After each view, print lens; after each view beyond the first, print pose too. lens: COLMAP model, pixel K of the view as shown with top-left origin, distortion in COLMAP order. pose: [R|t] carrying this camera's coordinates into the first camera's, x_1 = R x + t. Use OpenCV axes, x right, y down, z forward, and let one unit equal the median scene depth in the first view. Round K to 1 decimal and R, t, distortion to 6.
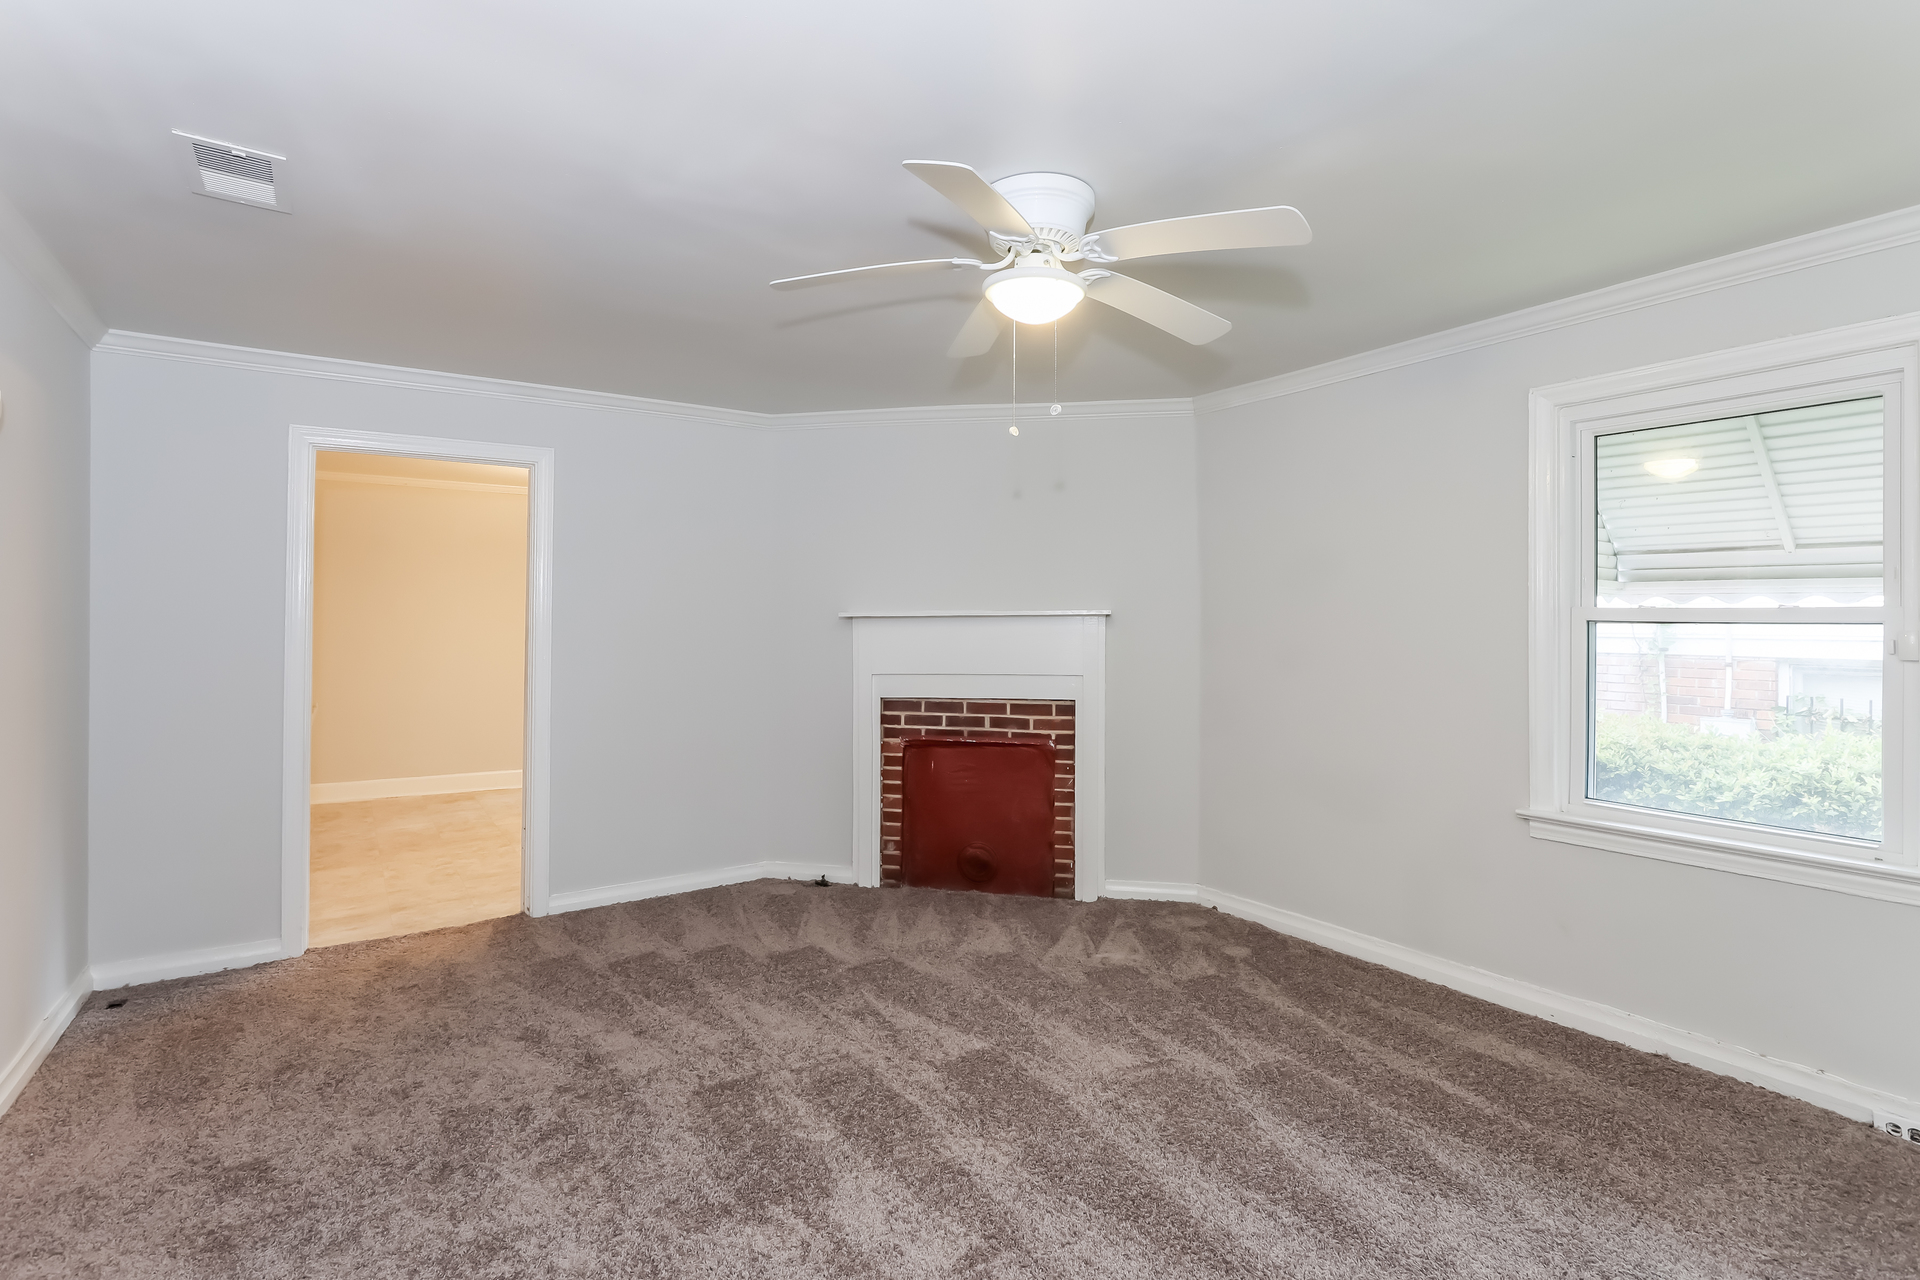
lens RADIAL K [[896.7, 0, 956.3], [0, 896.7, 629.1], [0, 0, 1]] dist [-0.014815, 0.001725]
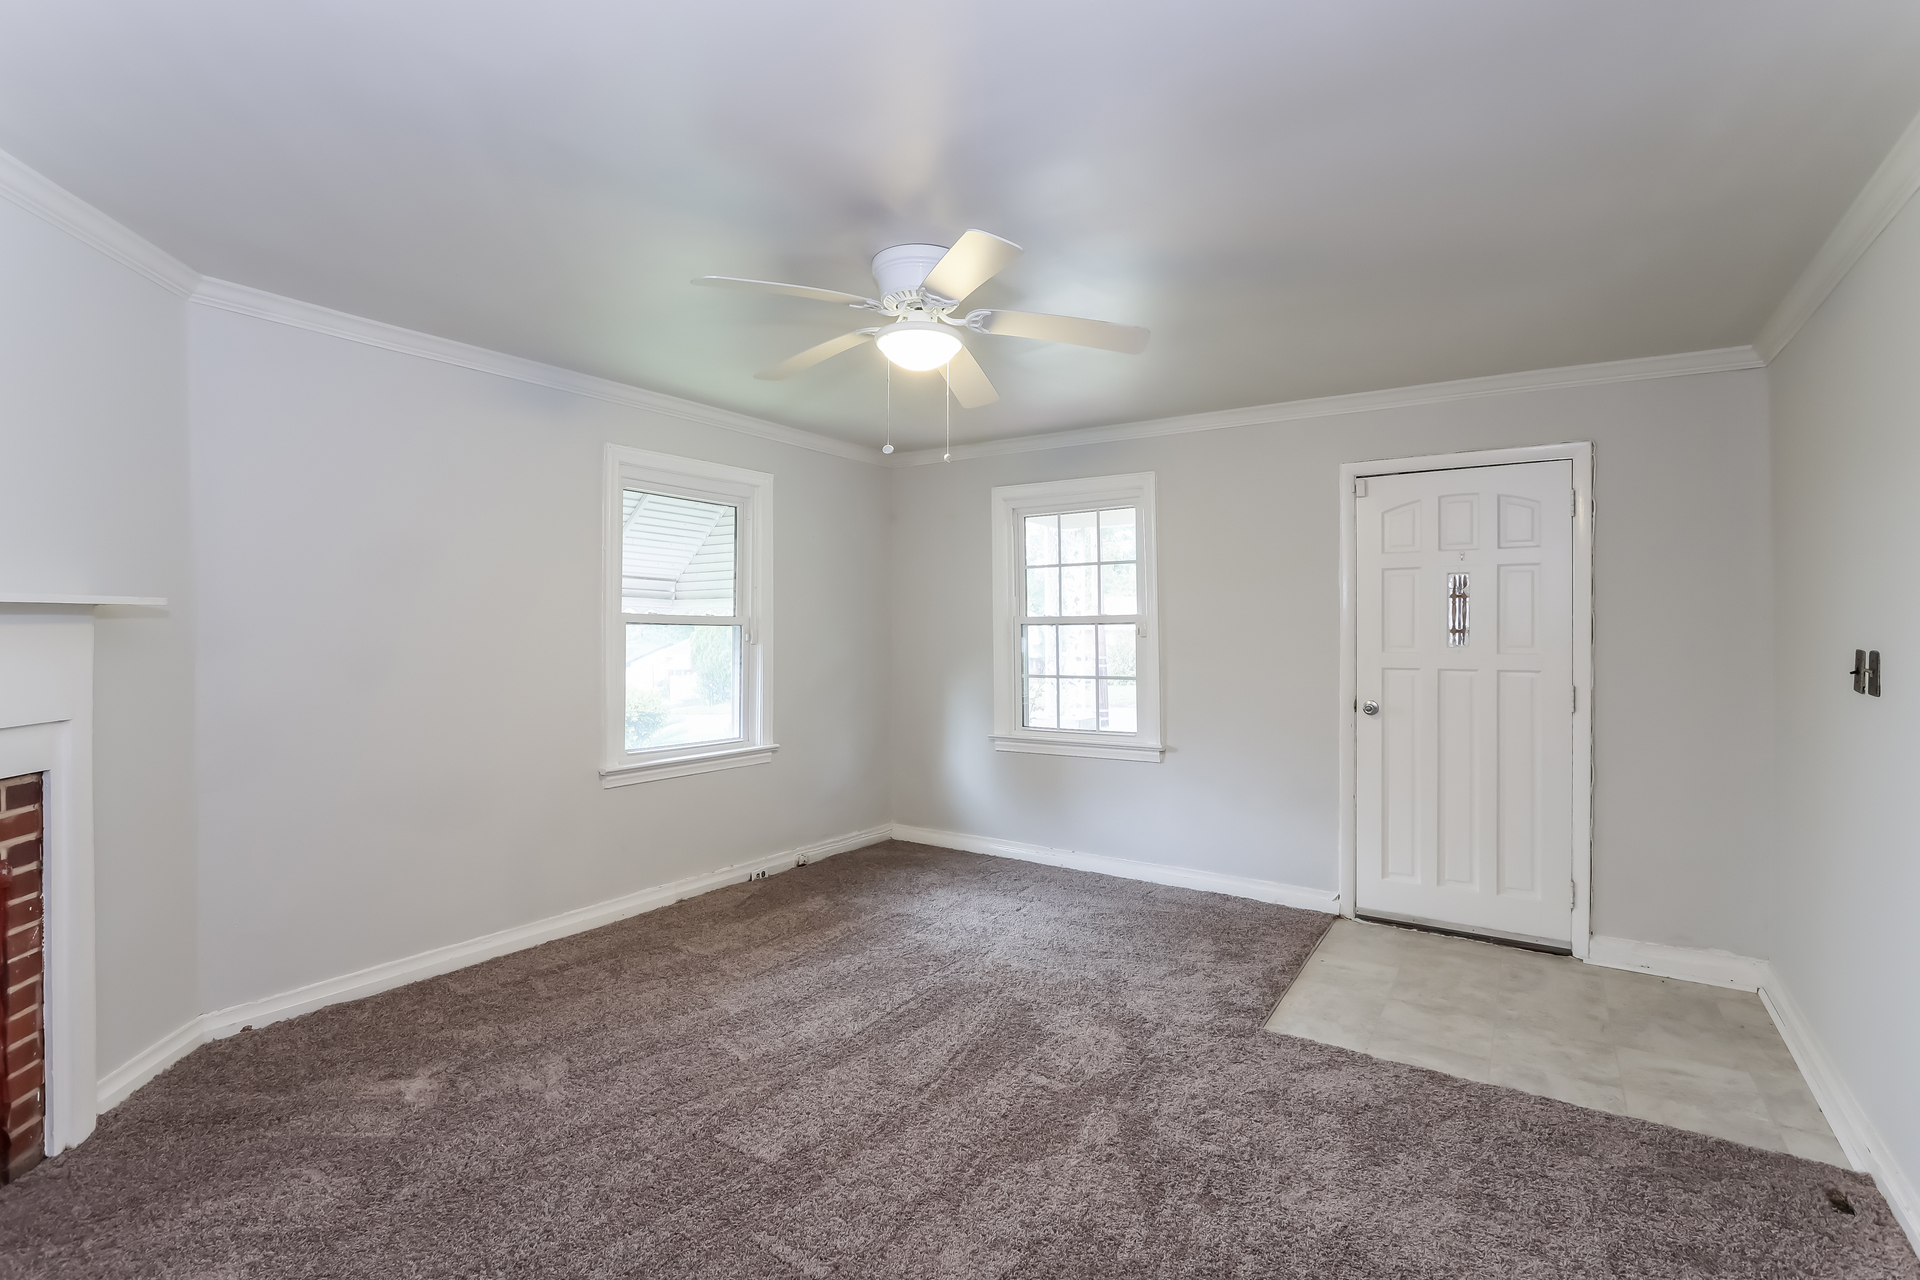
lens RADIAL K [[896.7, 0, 947.4], [0, 896.7, 636.6], [0, 0, 1]] dist [-0.014815, 0.001725]
pose [[-0.369189, -0.008402, 0.929316, -0.535233], [0.004089, 0.999935, 0.010664, -0.000641], [-0.929345, 0.007737, -0.369131, 0.719763]]
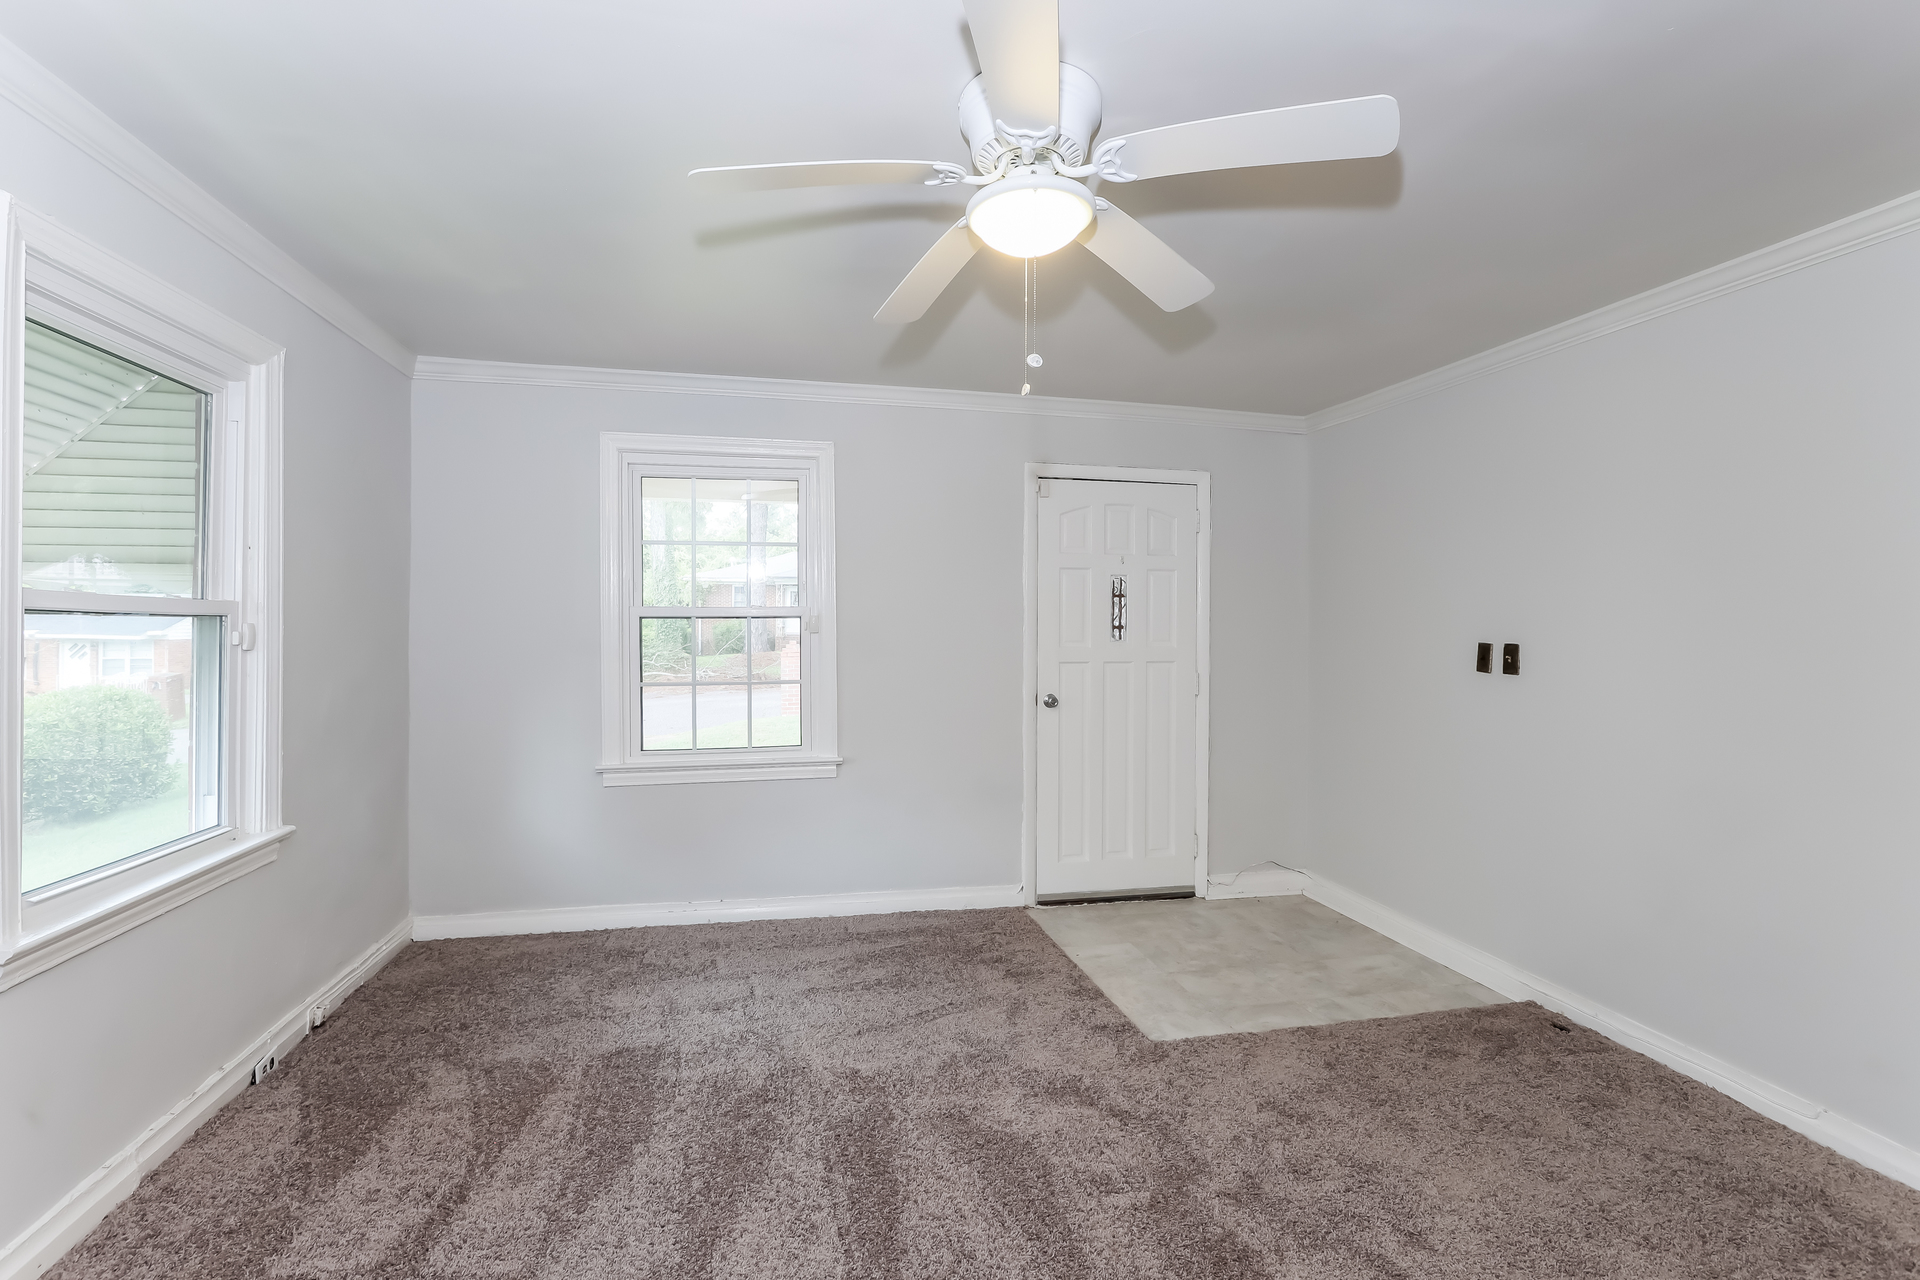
lens RADIAL K [[896.7, 0, 972.2], [0, 896.7, 626.4], [0, 0, 1]] dist [-0.014815, 0.001725]
pose [[-0.929795, -0.007627, 0.367998, -0.128050], [-0.004397, 0.999944, 0.009614, -0.004327], [-0.368050, 0.007321, -0.929777, 0.897215]]
